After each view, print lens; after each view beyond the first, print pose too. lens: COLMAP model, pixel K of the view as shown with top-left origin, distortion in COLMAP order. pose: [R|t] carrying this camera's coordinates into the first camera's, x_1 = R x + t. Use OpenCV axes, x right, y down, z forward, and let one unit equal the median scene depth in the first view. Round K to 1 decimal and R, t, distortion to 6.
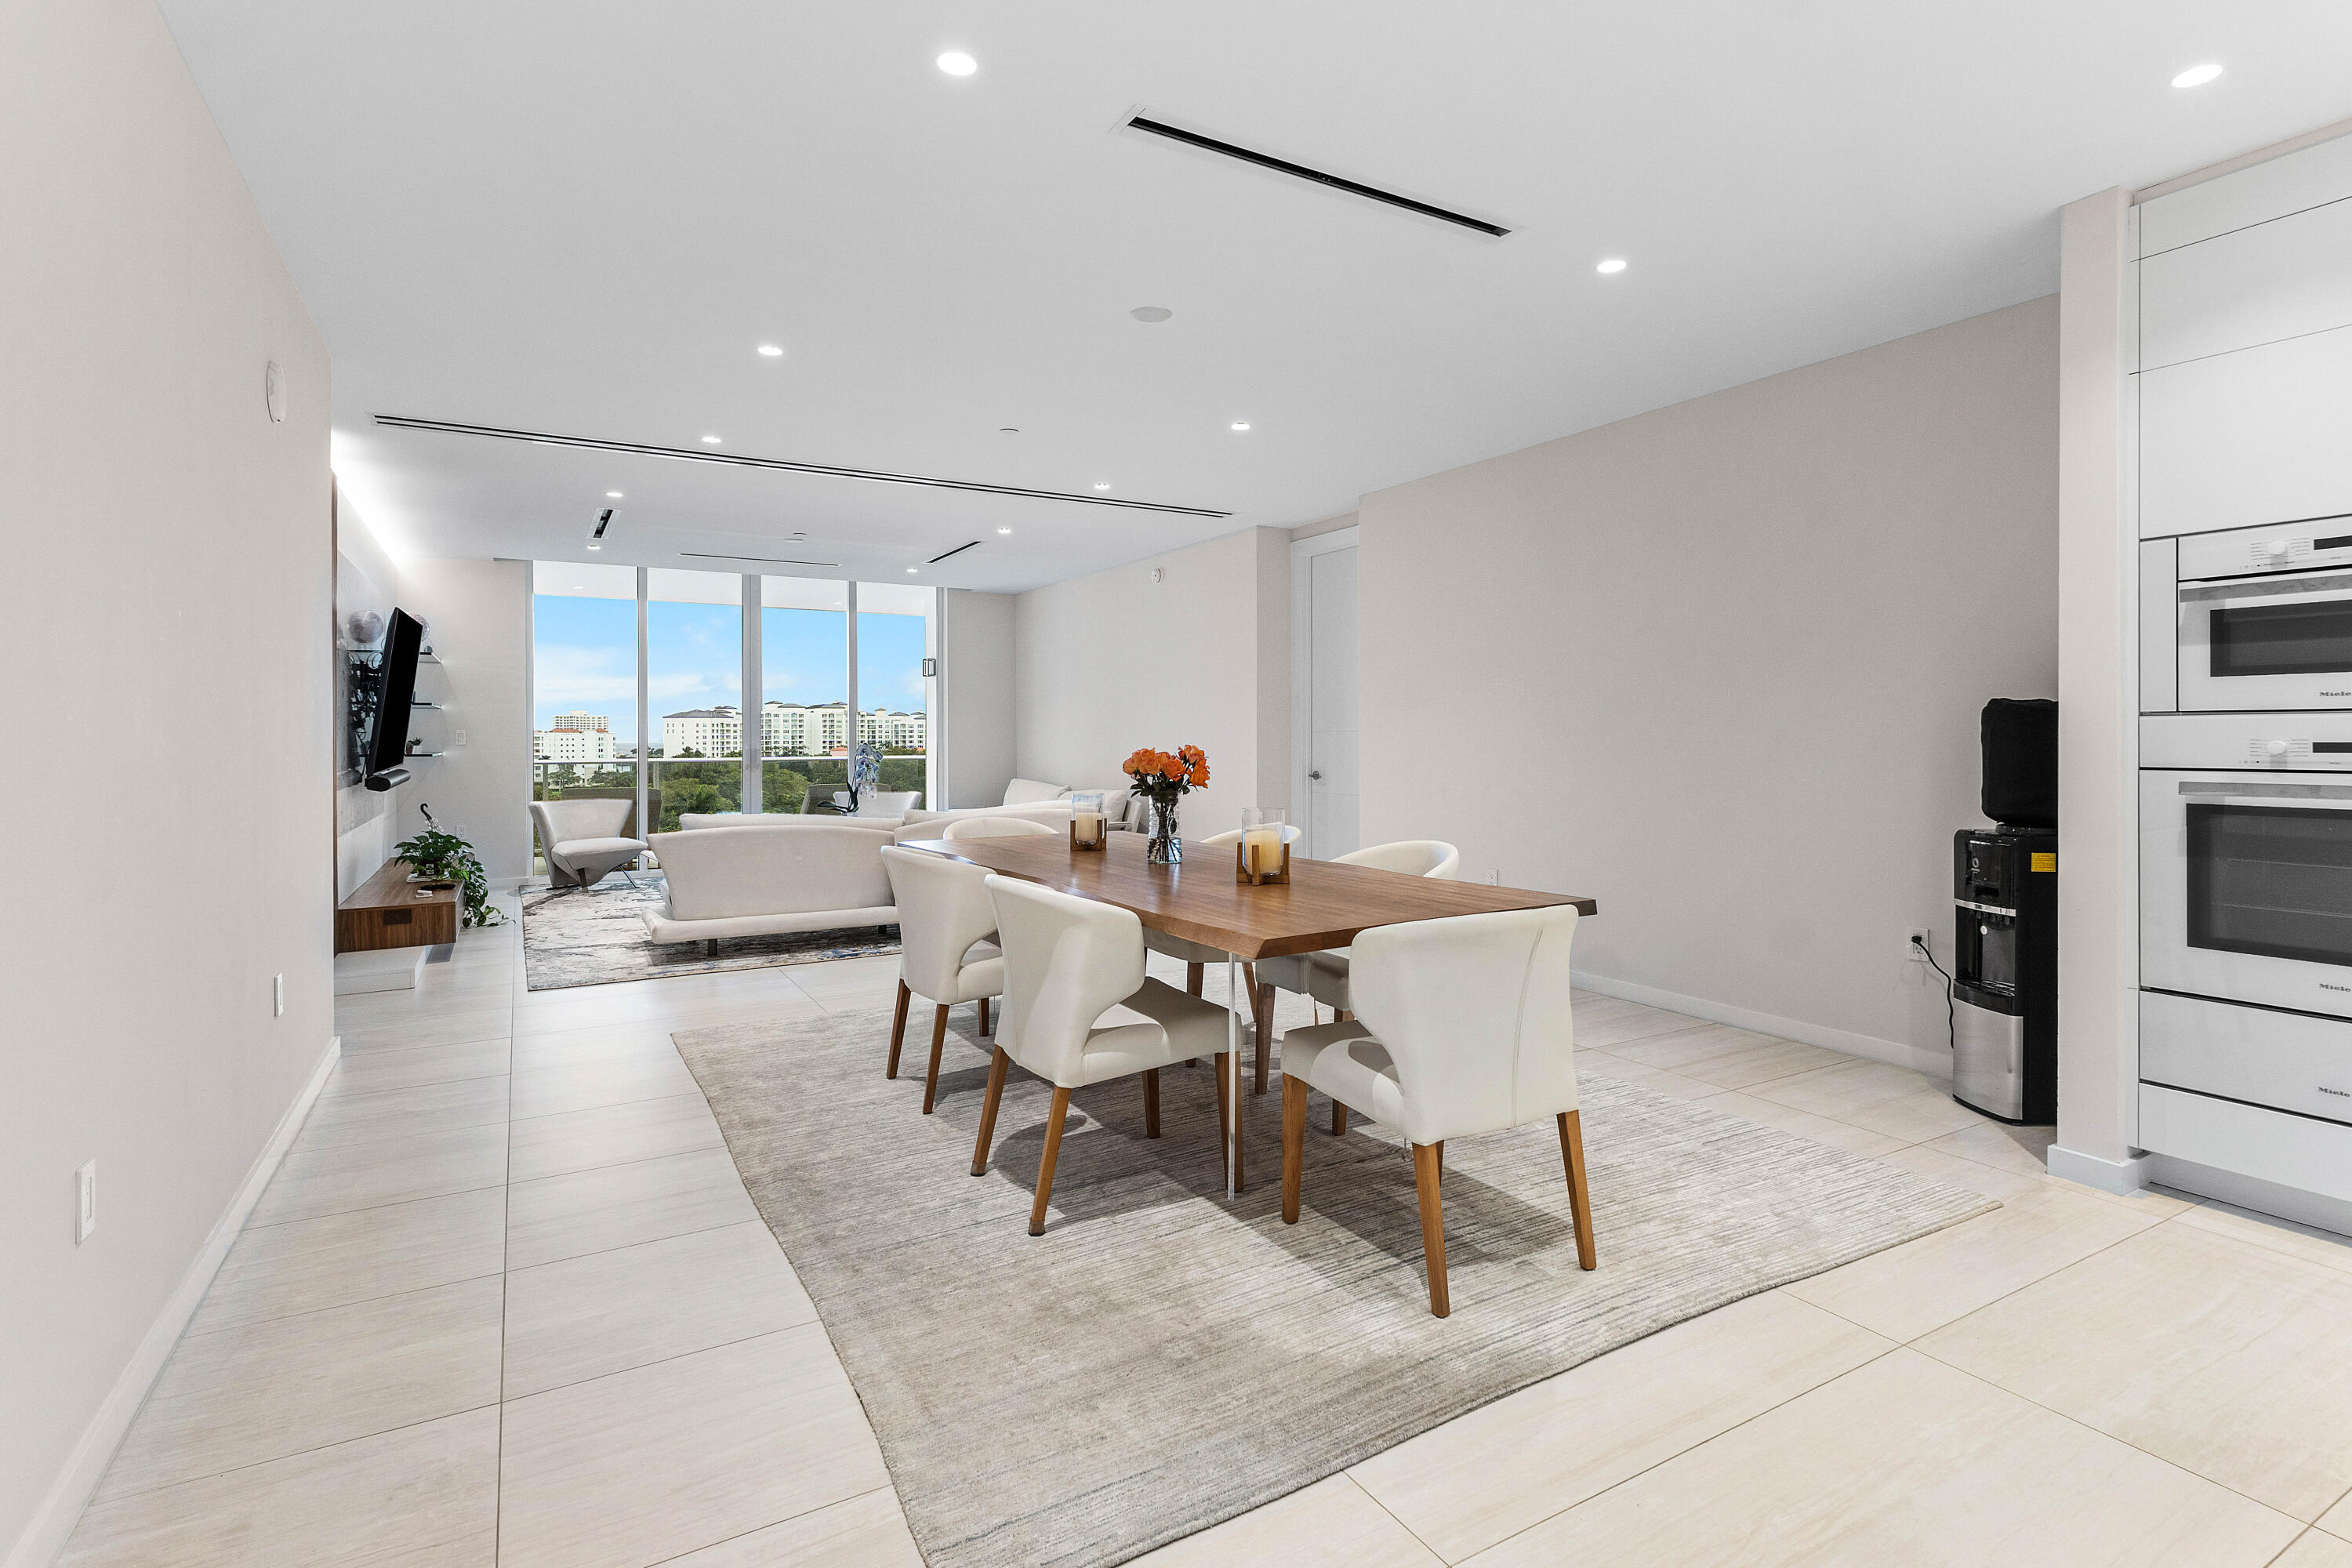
lens RADIAL K [[1136.3, 0, 1187.4], [0, 1136.3, 733.3], [0, 0, 1]] dist [0.002371, 0.000580]
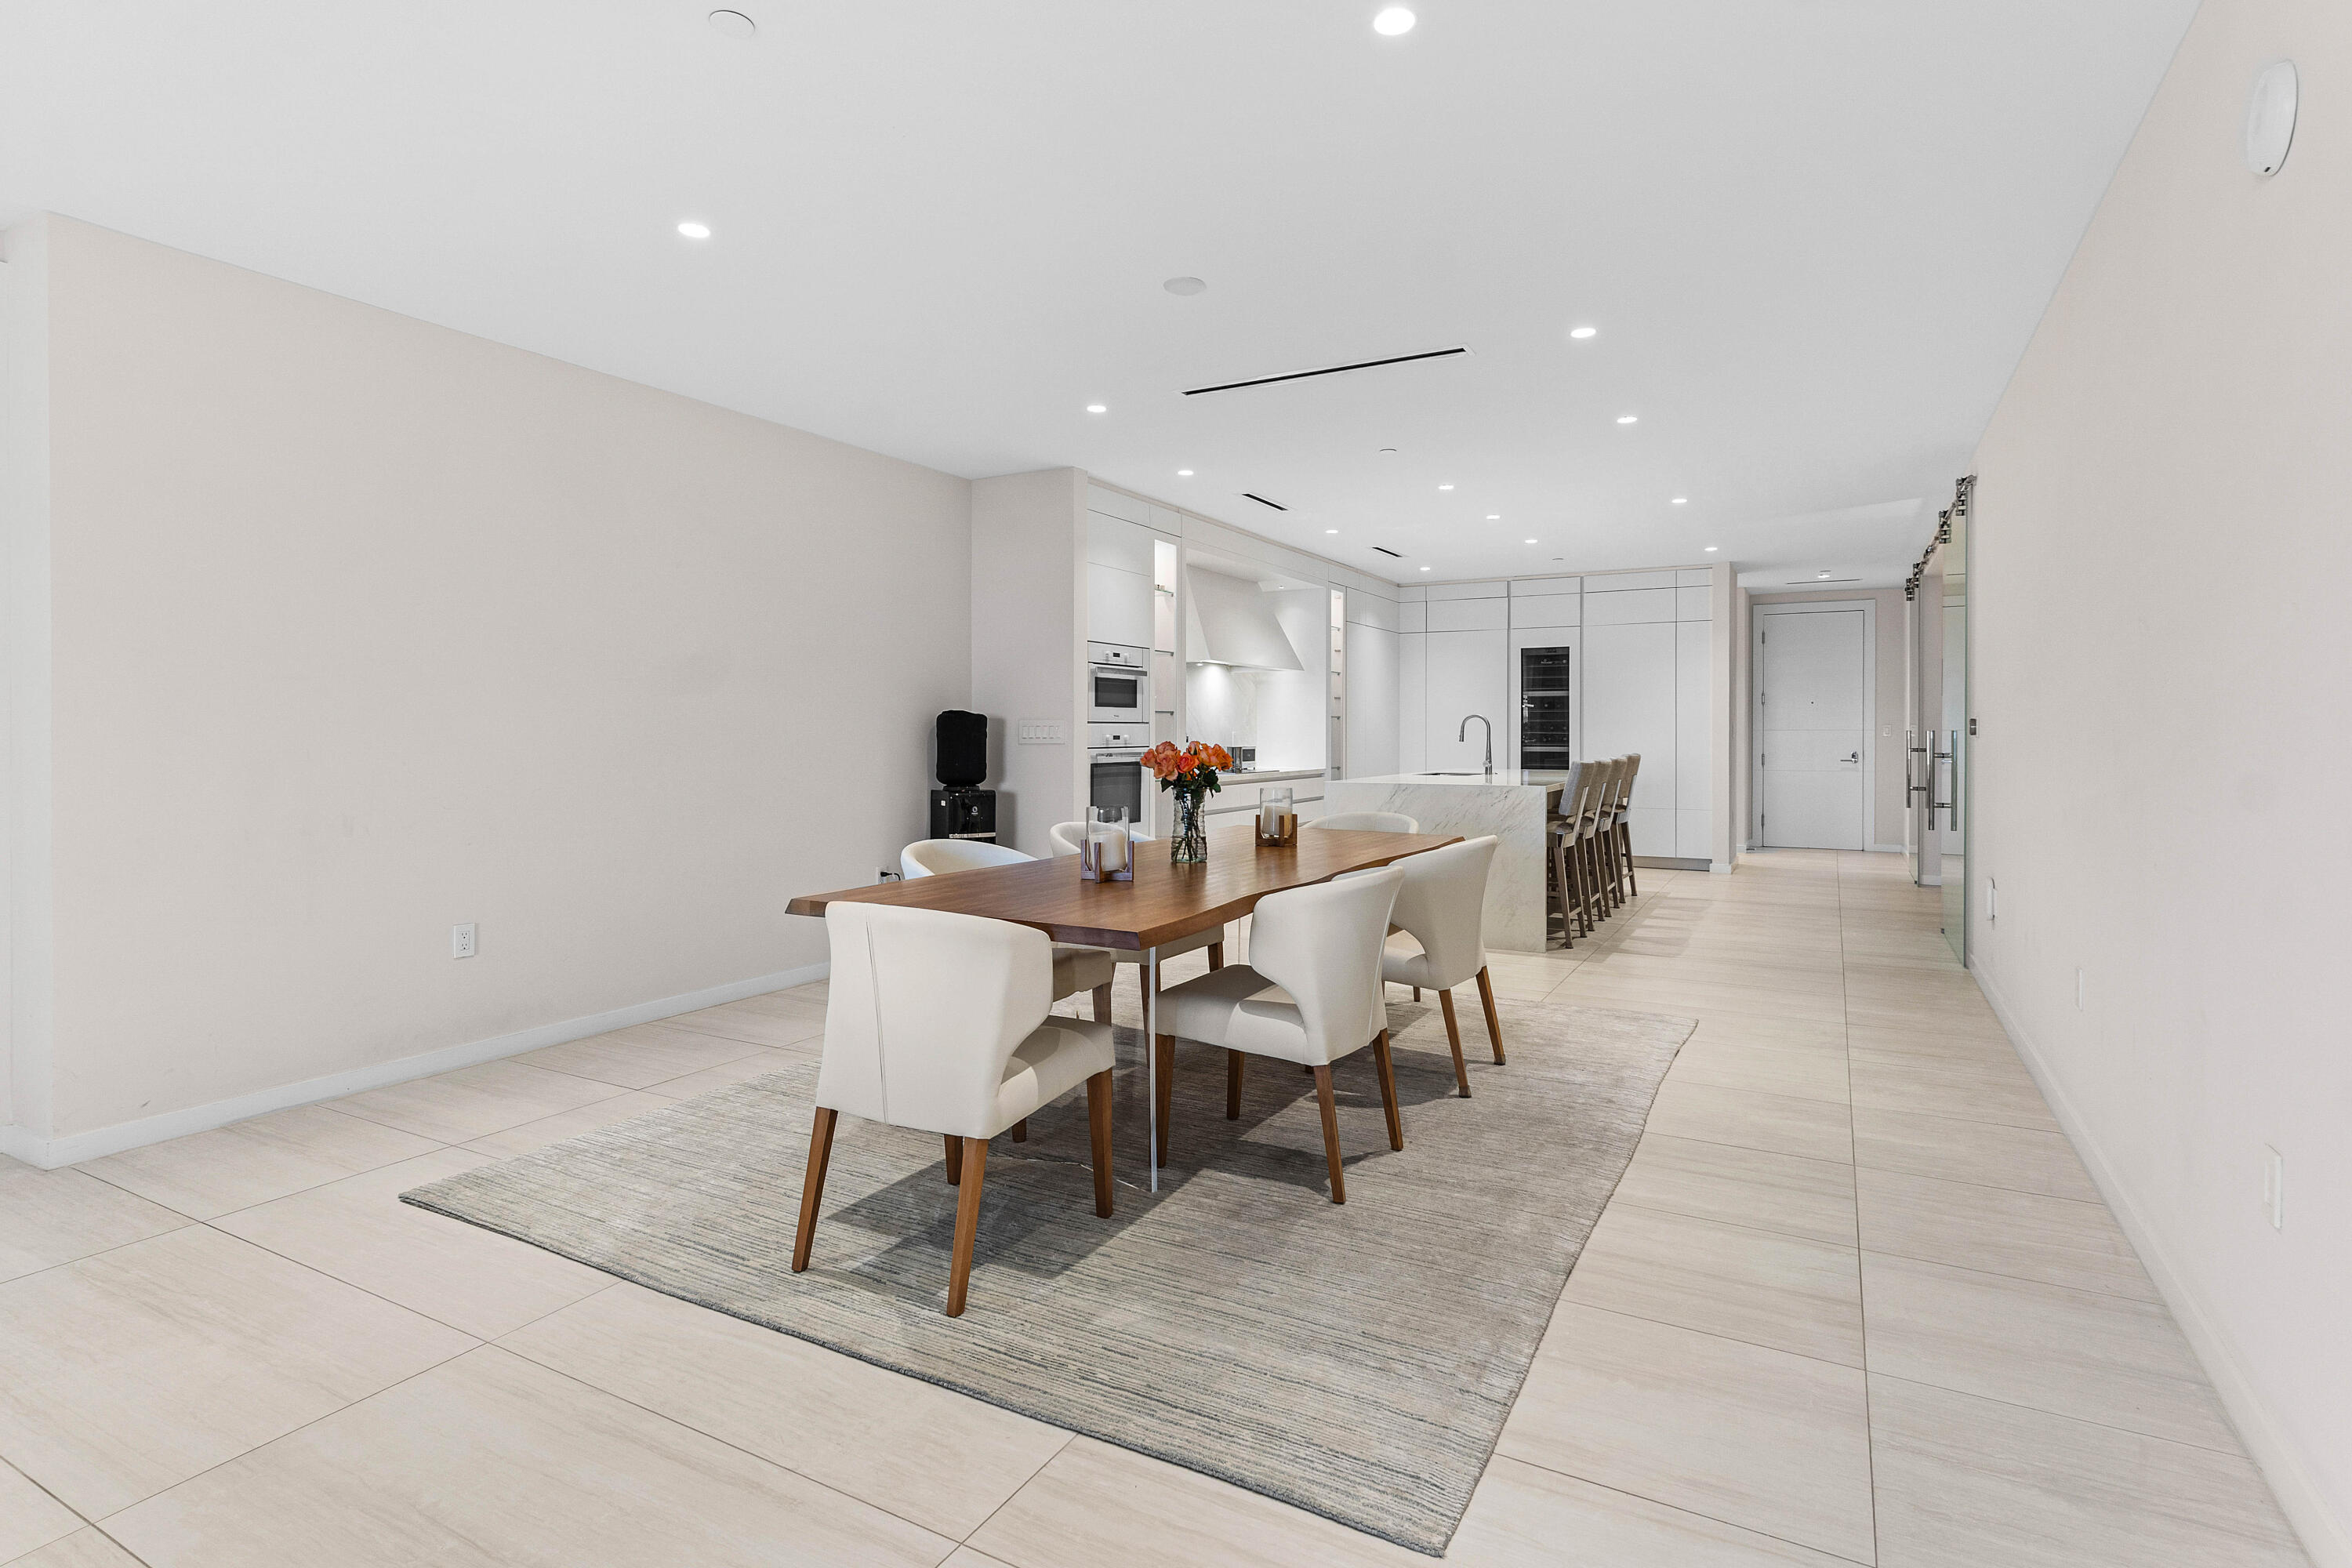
lens RADIAL K [[1168.1, 0, 1196.9], [0, 1168.1, 721.3], [0, 0, 1]] dist [0.000056, -0.000193]
pose [[-0.516047, 0.012248, 0.856473, -0.484624], [0.000764, 0.999904, -0.013838, 0.004763], [-0.856560, -0.006487, -0.516007, 0.829892]]
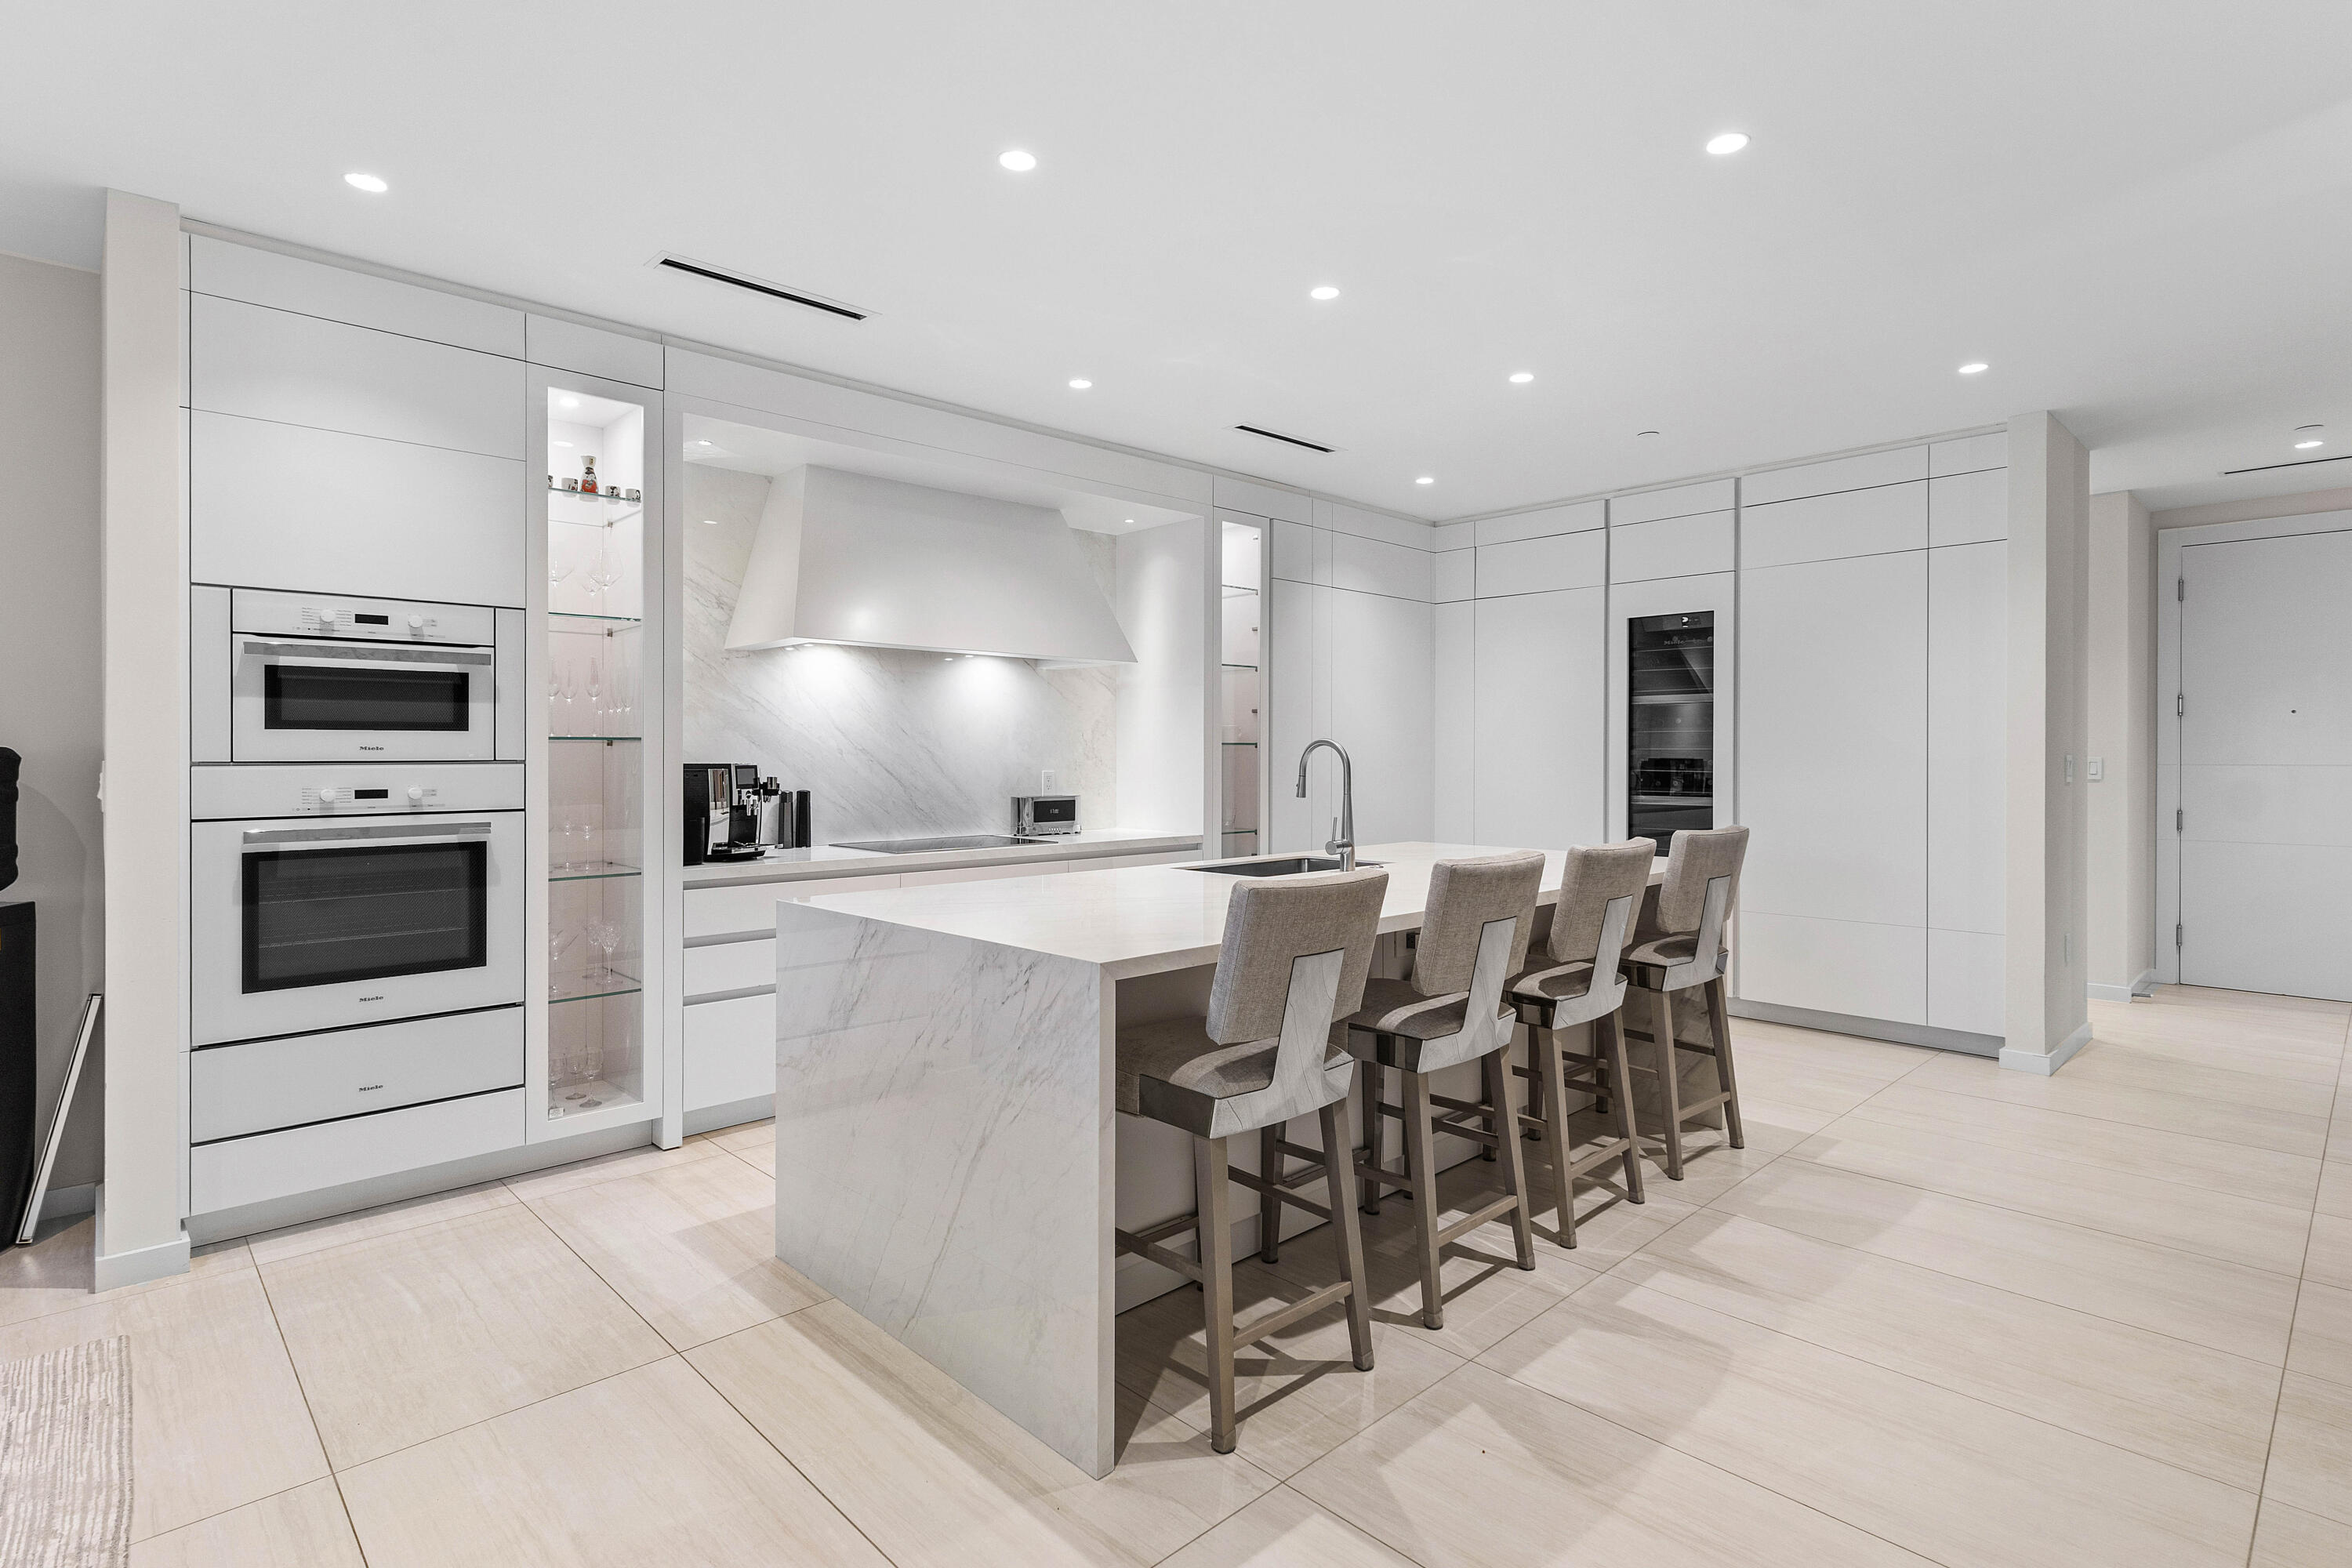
lens RADIAL K [[1156.1, 0, 1188.1], [0, 1156.1, 755.5], [0, 0, 1]] dist [0.004289, -0.000164]
pose [[-0.232506, 0.002850, 0.972591, -0.133942], [-0.000543, 0.999995, -0.003061, -0.009298], [-0.972595, -0.001240, -0.232504, 0.176033]]
